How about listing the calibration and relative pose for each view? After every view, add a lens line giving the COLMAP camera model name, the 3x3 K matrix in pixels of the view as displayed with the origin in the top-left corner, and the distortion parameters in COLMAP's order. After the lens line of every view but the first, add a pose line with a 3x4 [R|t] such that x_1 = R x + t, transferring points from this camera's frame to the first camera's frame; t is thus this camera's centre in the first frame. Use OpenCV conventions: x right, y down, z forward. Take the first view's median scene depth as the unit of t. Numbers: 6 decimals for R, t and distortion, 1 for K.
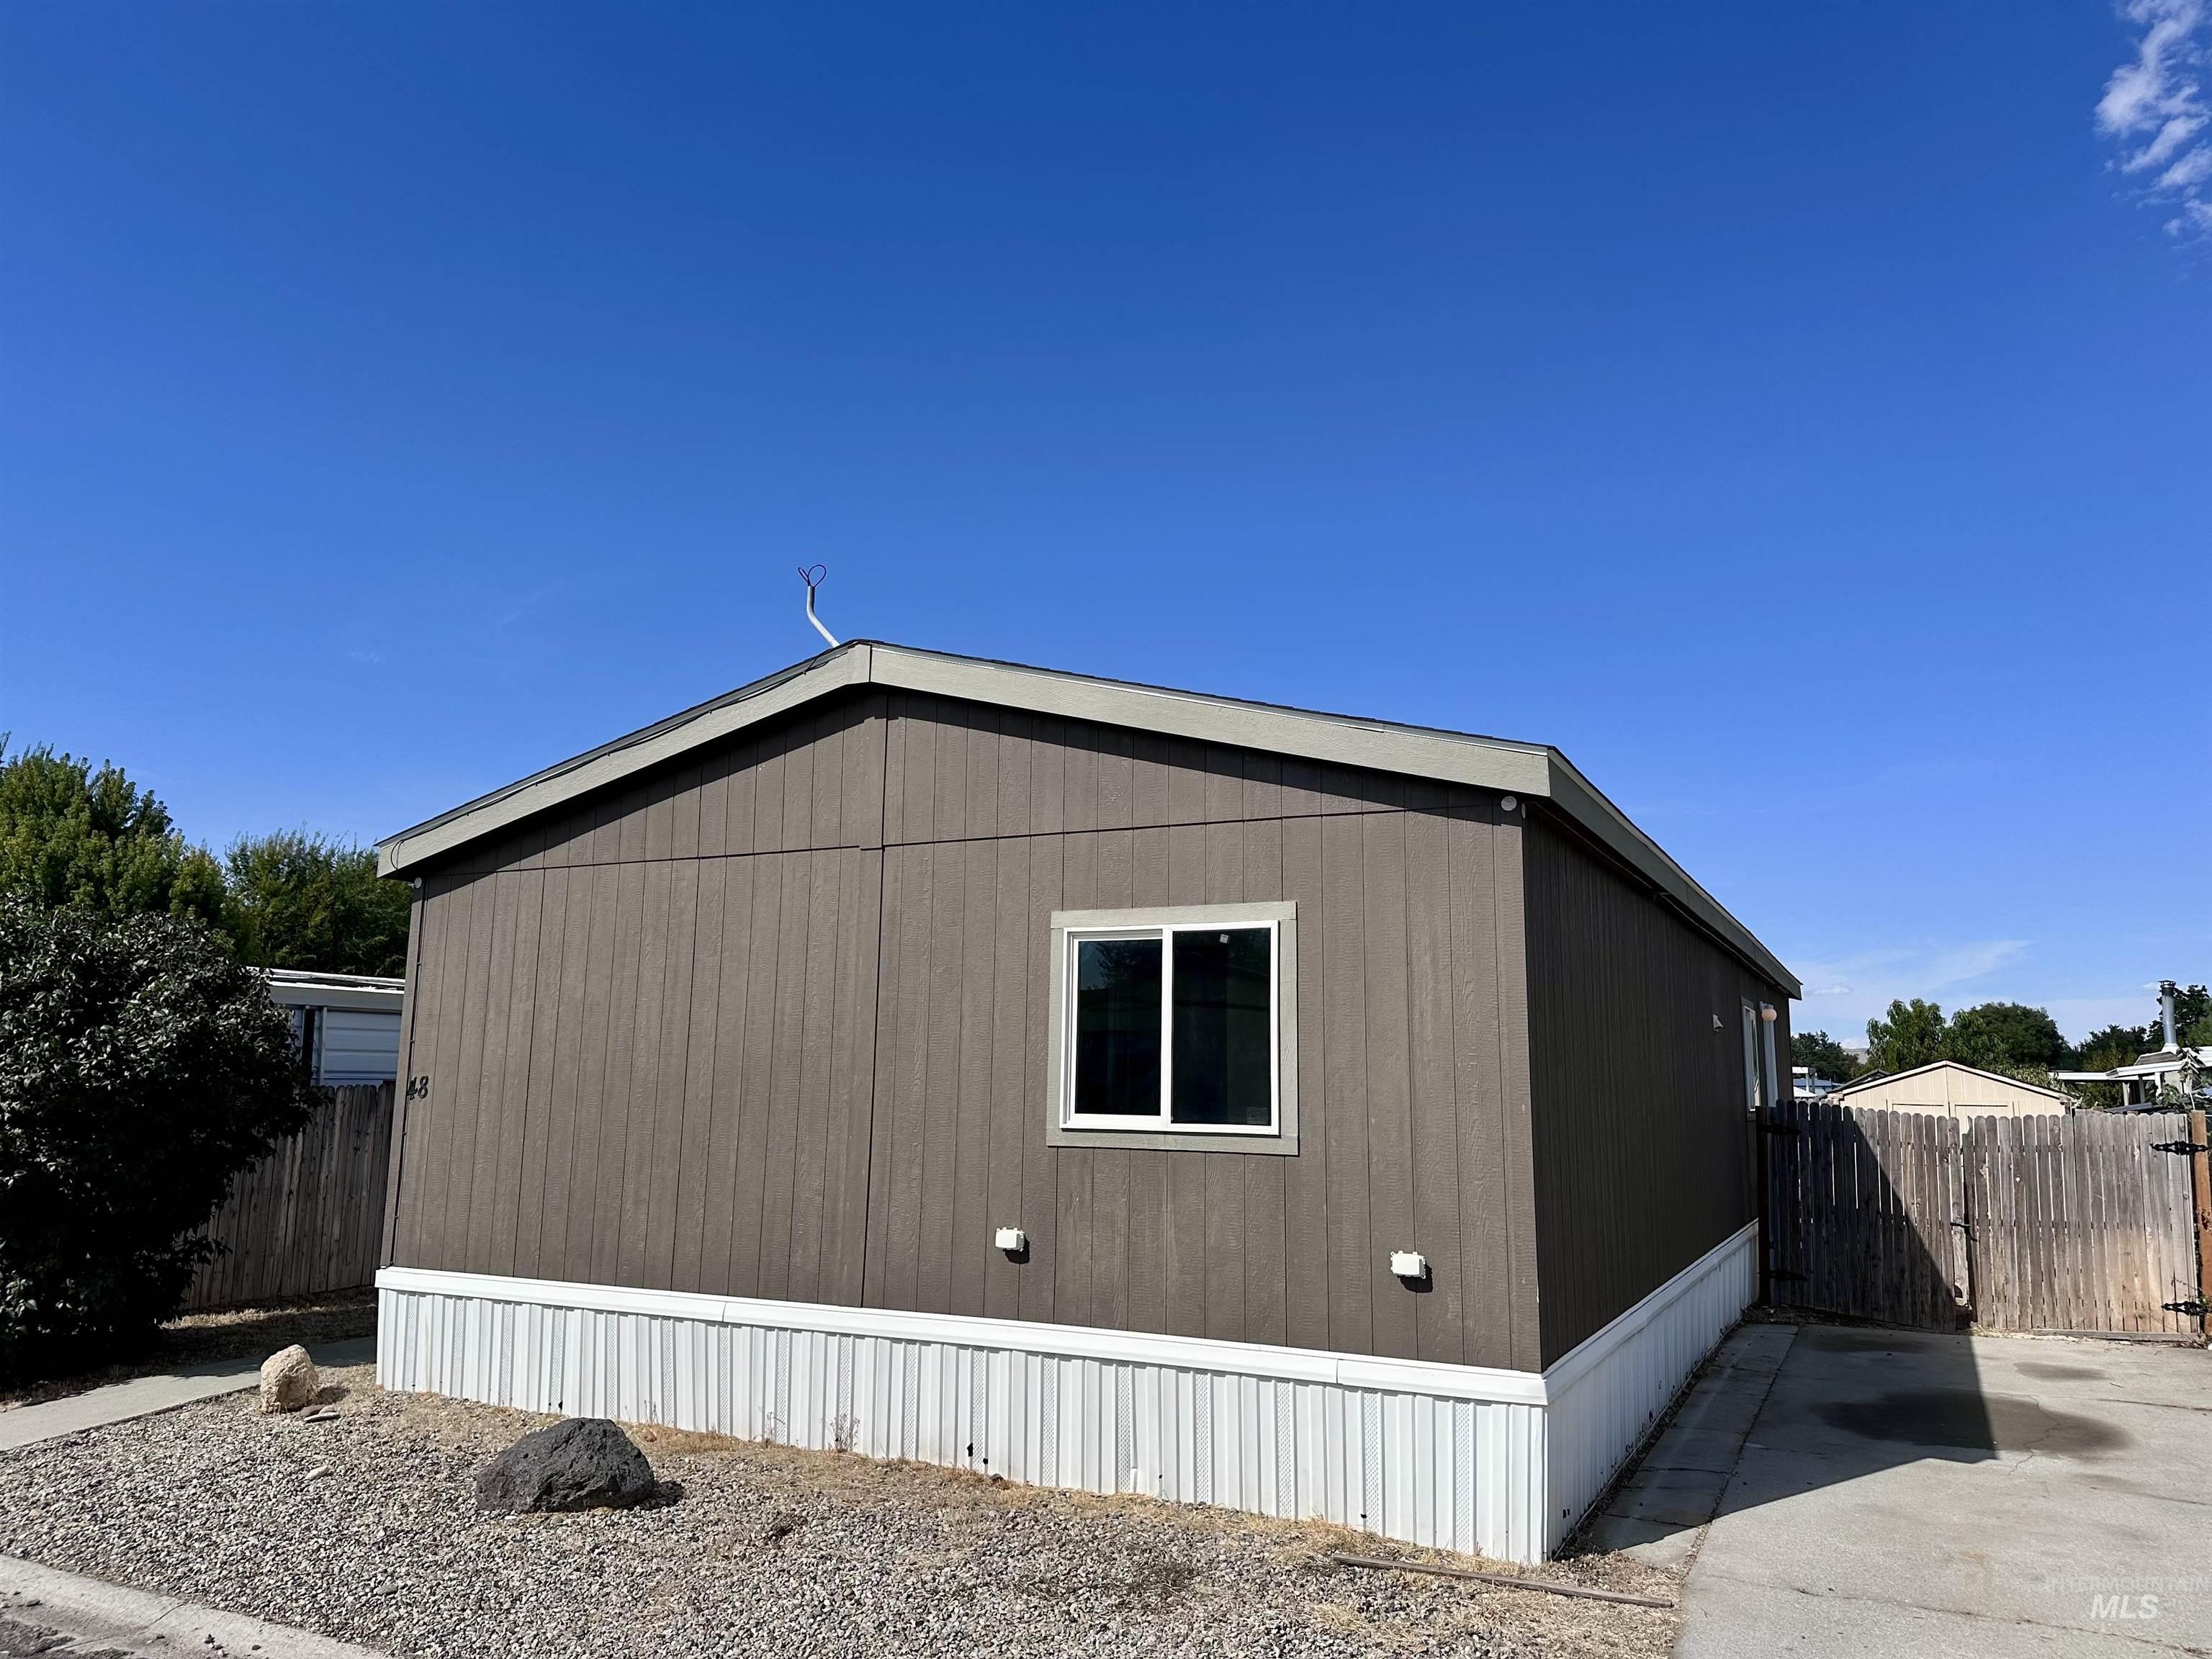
lens RADIAL K [[1595.7, 0, 1103.8], [0, 1595.7, 806.9], [0, 0, 1]] dist [0.066626, -0.042856]
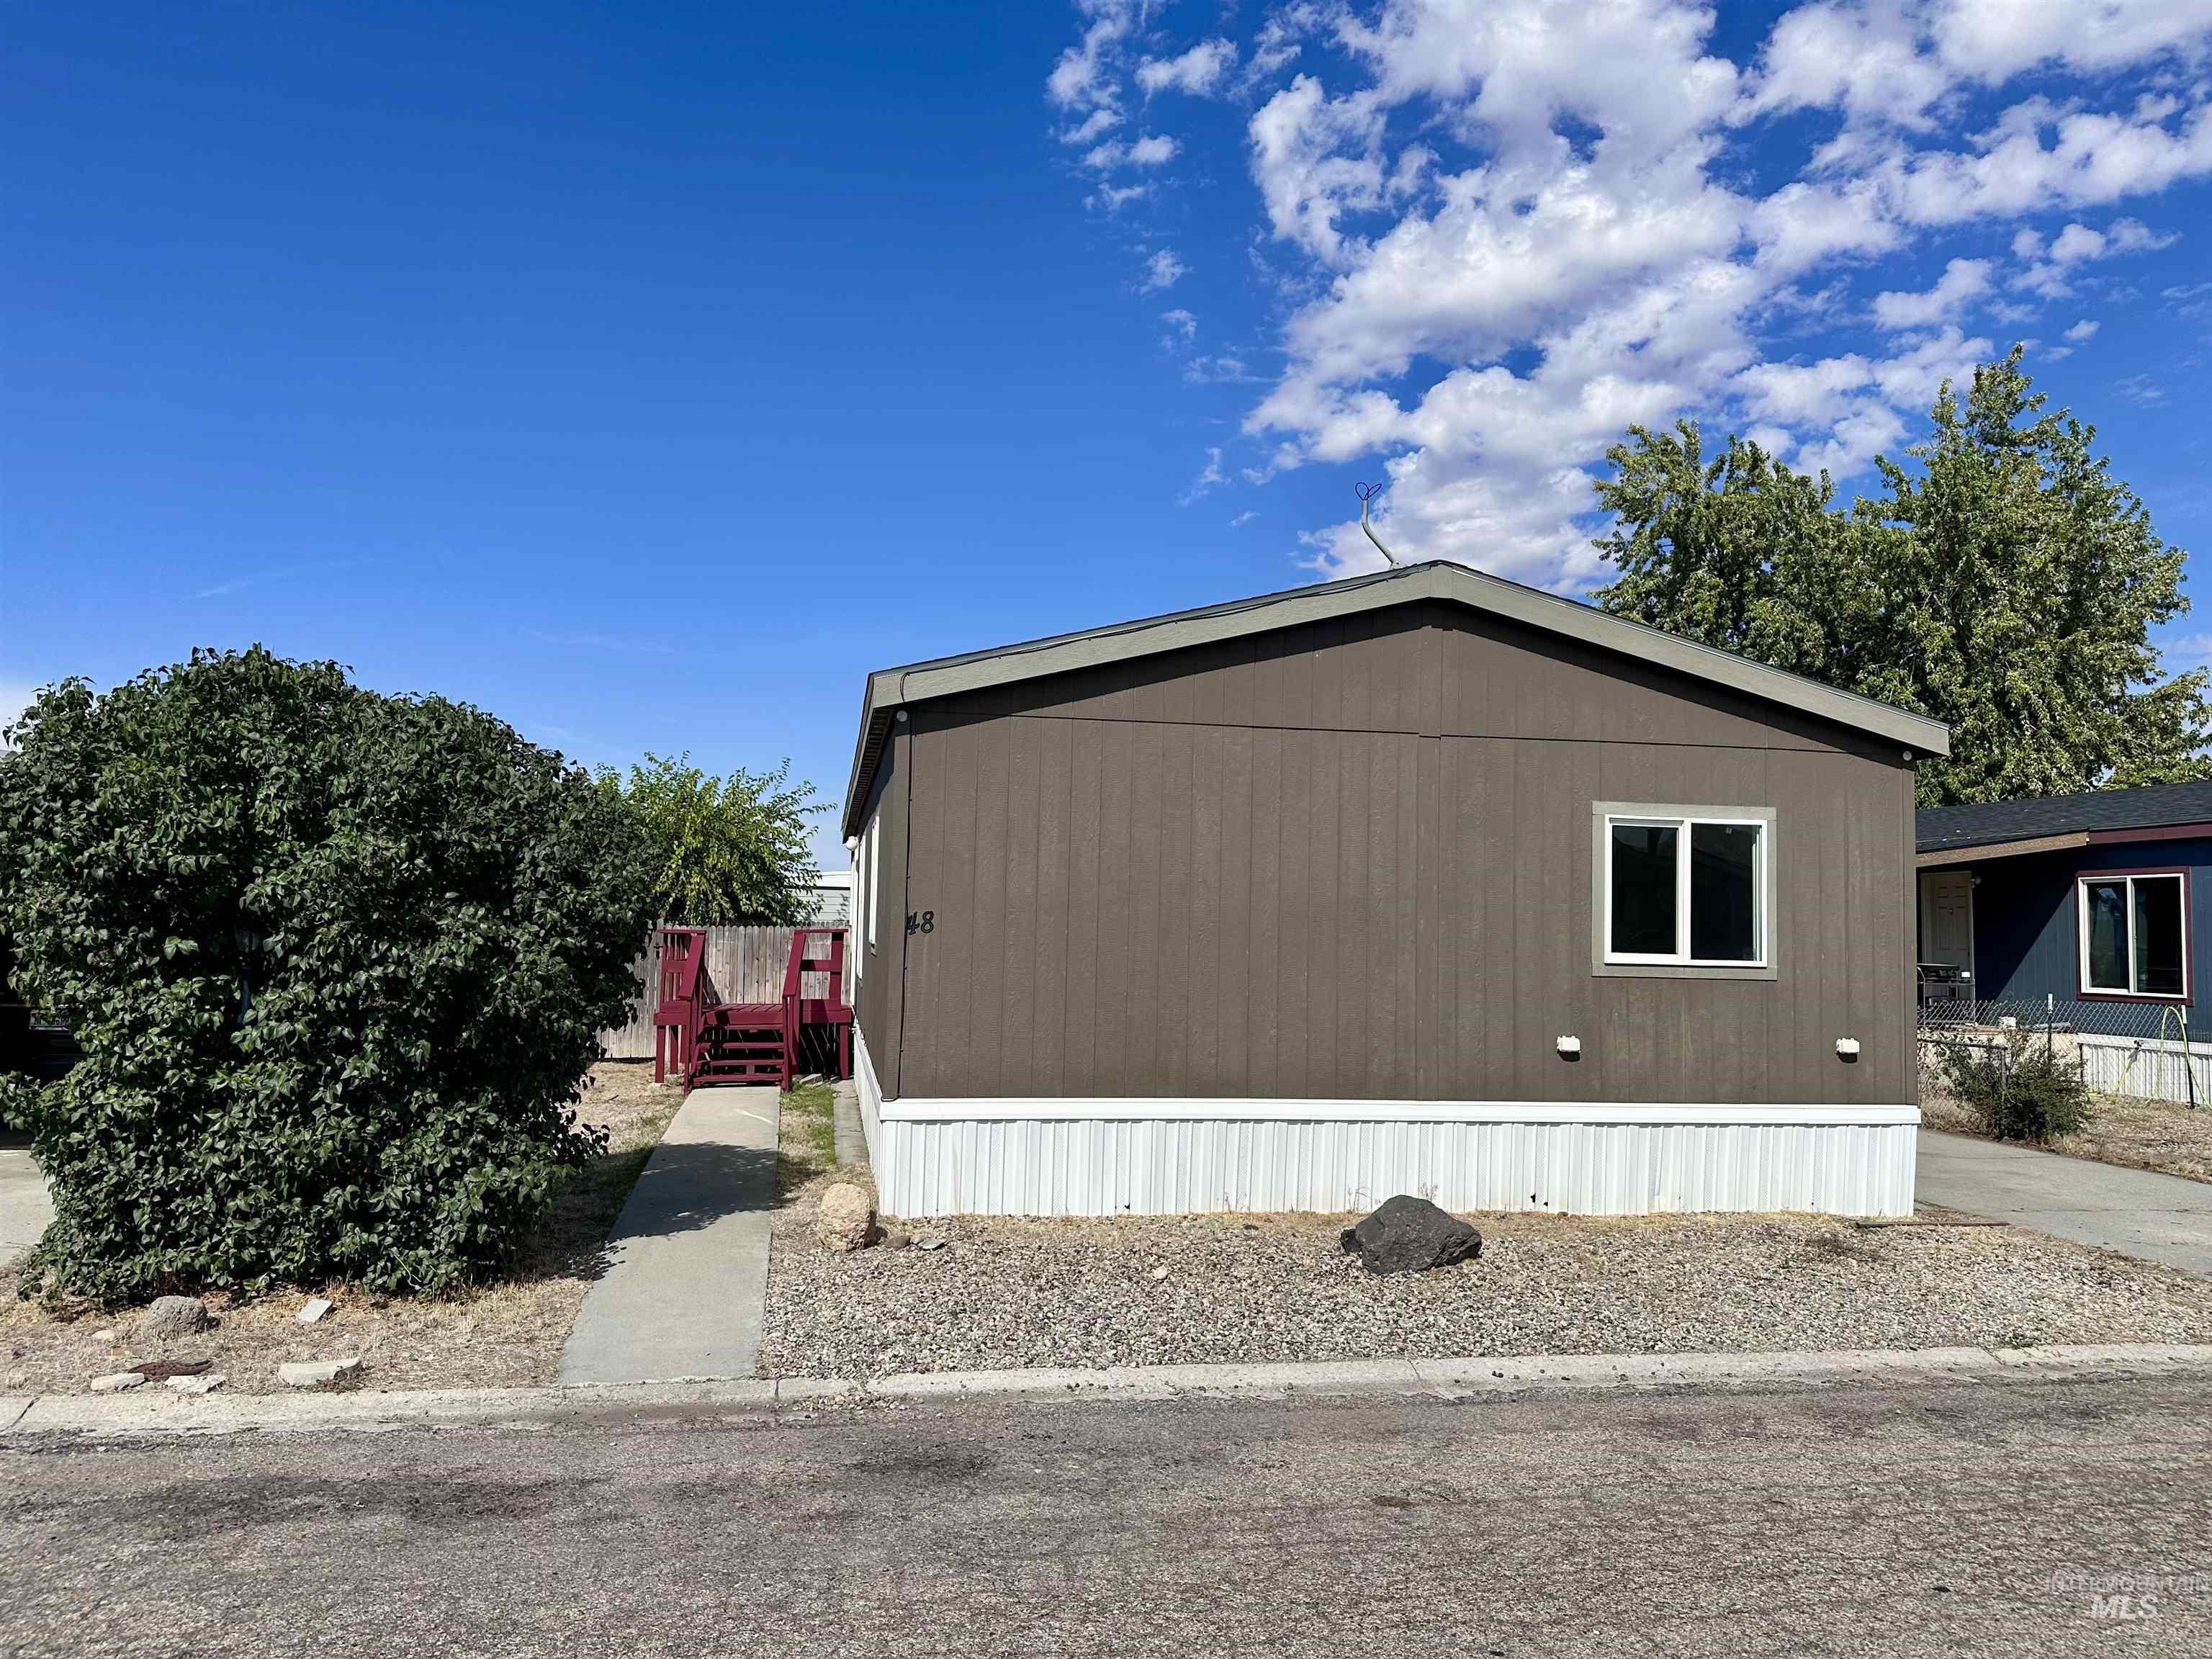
lens RADIAL K [[1556.7, 0, 1106.0], [0, 1556.7, 829.5], [0, 0, 1]] dist [0.132990, -0.221921]
pose [[0.798457, 0.041366, 0.600629, -1.043652], [-0.116269, 0.989451, 0.086419, 0.021400], [-0.590718, -0.138836, 0.794844, 0.187429]]
